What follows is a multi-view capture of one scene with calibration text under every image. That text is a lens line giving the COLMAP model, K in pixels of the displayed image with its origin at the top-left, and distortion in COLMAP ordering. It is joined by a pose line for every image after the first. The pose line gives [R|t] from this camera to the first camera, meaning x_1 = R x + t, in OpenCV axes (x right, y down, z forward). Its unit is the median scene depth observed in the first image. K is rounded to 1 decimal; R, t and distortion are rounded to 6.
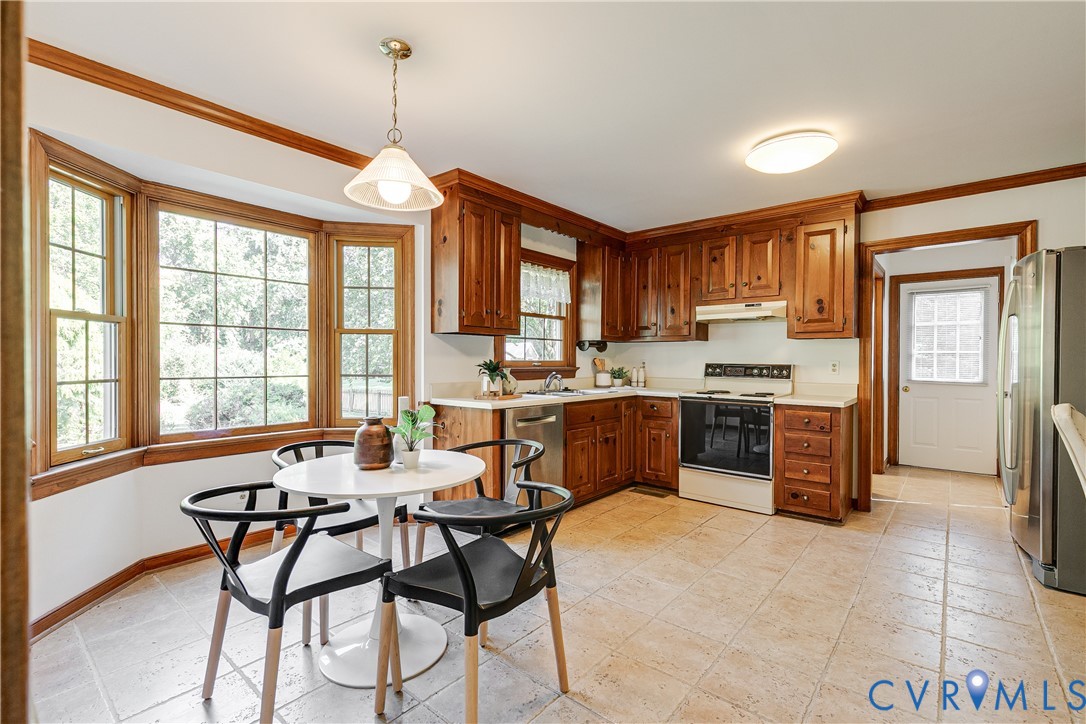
lens RADIAL K [[491.7, 0, 547.8], [0, 491.7, 364.4], [0, 0, 1]] dist [0.008440, -0.000808]
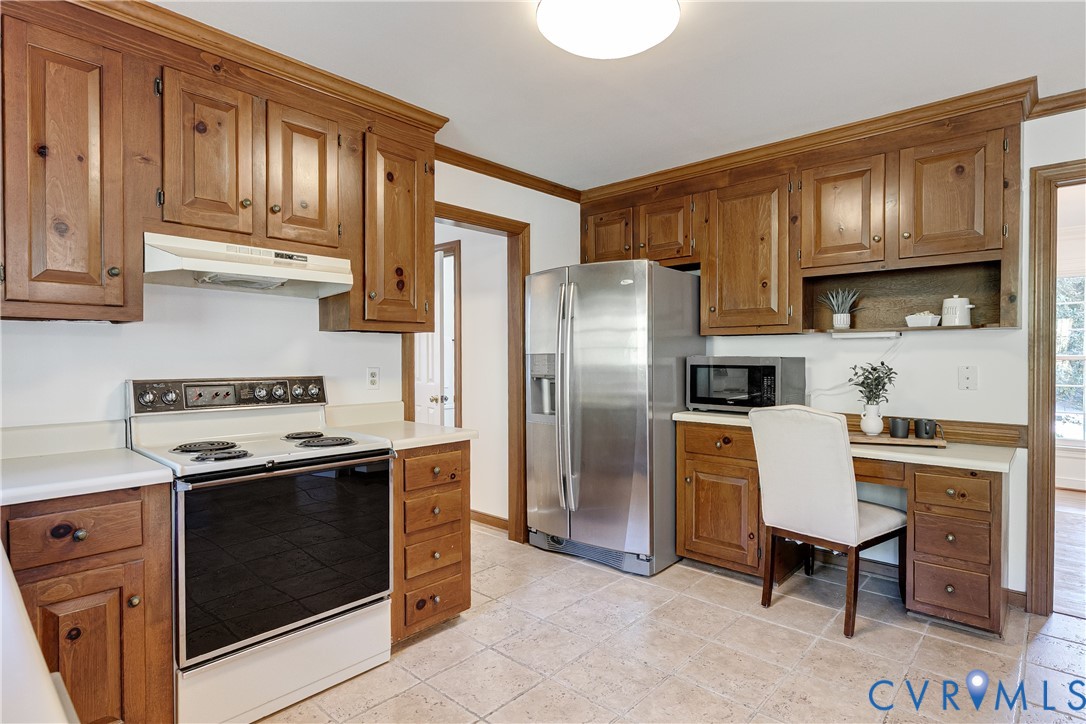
lens RADIAL K [[563.7, 0, 543.0], [0, 563.7, 362.0], [0, 0, 1]] dist [-0.003796, -0.000428]
pose [[0.036979, -0.017507, 0.999163, -0.127920], [0.009375, 0.999809, 0.017171, -0.023339], [-0.999272, 0.008732, 0.037136, 0.721895]]
